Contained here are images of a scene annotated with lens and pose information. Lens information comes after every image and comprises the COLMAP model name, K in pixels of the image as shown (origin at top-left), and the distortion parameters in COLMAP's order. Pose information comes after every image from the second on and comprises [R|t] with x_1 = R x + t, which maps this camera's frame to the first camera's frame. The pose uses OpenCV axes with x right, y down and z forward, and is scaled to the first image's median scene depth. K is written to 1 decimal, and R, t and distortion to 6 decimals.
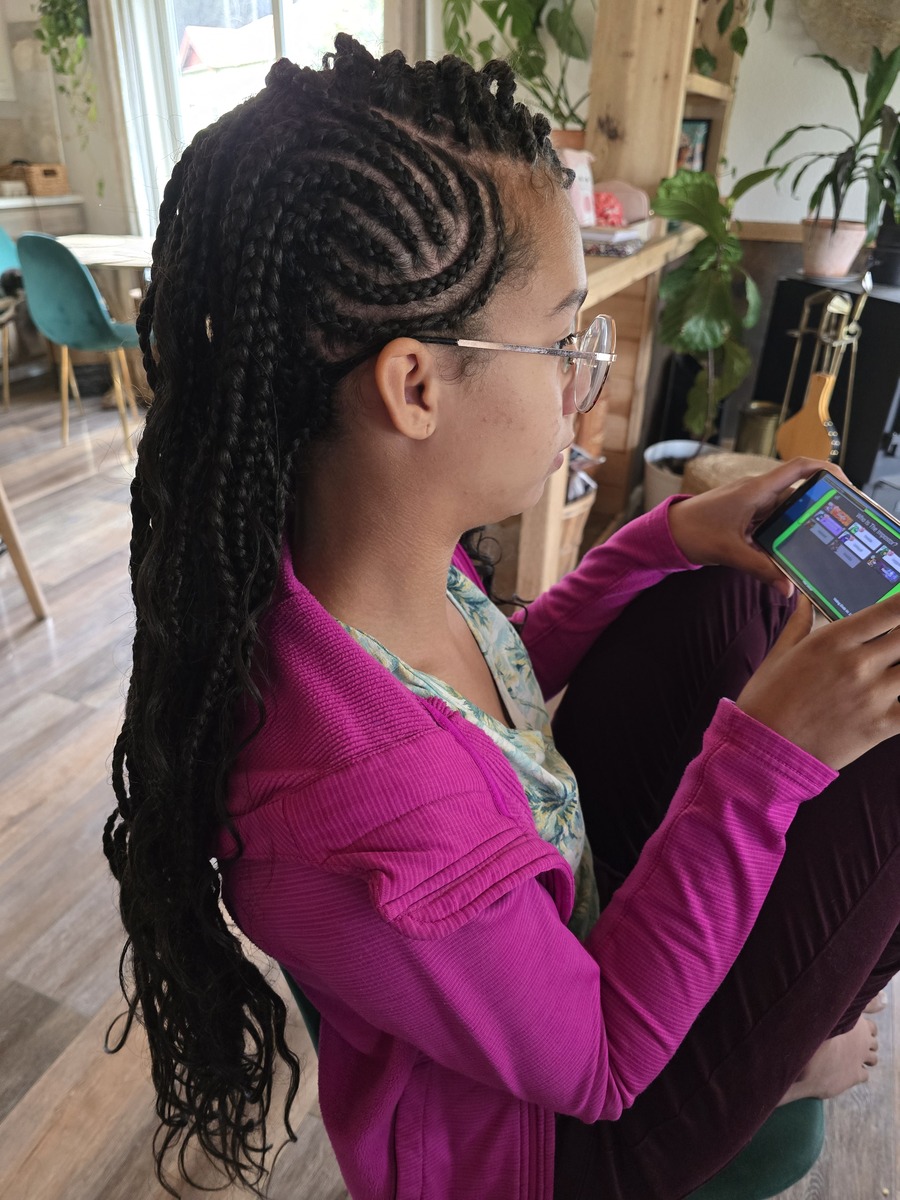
lens RADIAL K [[868.3, 0, 450.0], [0, 868.3, 600.0], [0, 0, 1]] dist [-0.000935, 0.001527]
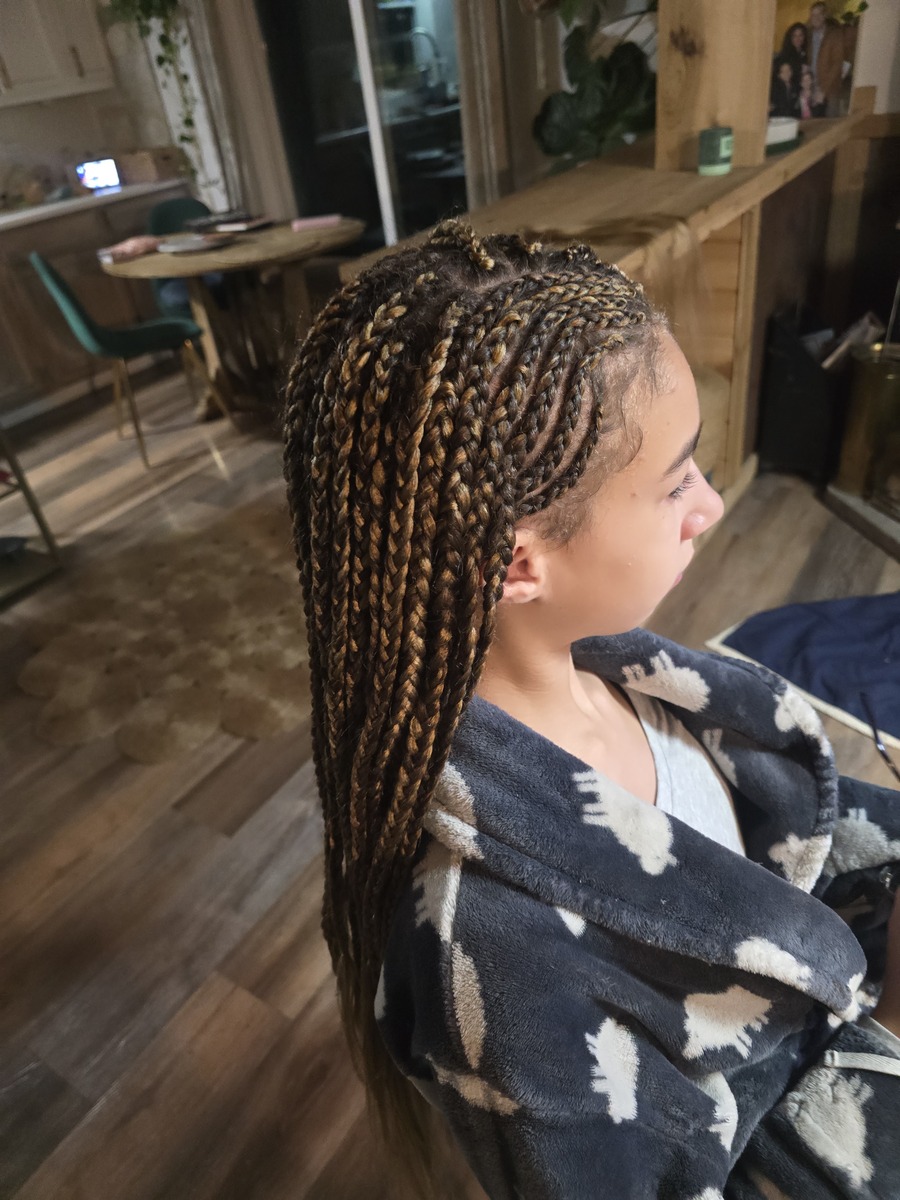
lens RADIAL K [[868.3, 0, 450.0], [0, 868.3, 600.0], [0, 0, 1]] dist [-0.000935, 0.001527]
pose [[0.975738, -0.031634, -0.216643, 0.127679], [0.051408, 0.994946, 0.086257, -0.093425], [0.212819, -0.095302, 0.972433, 0.088360]]
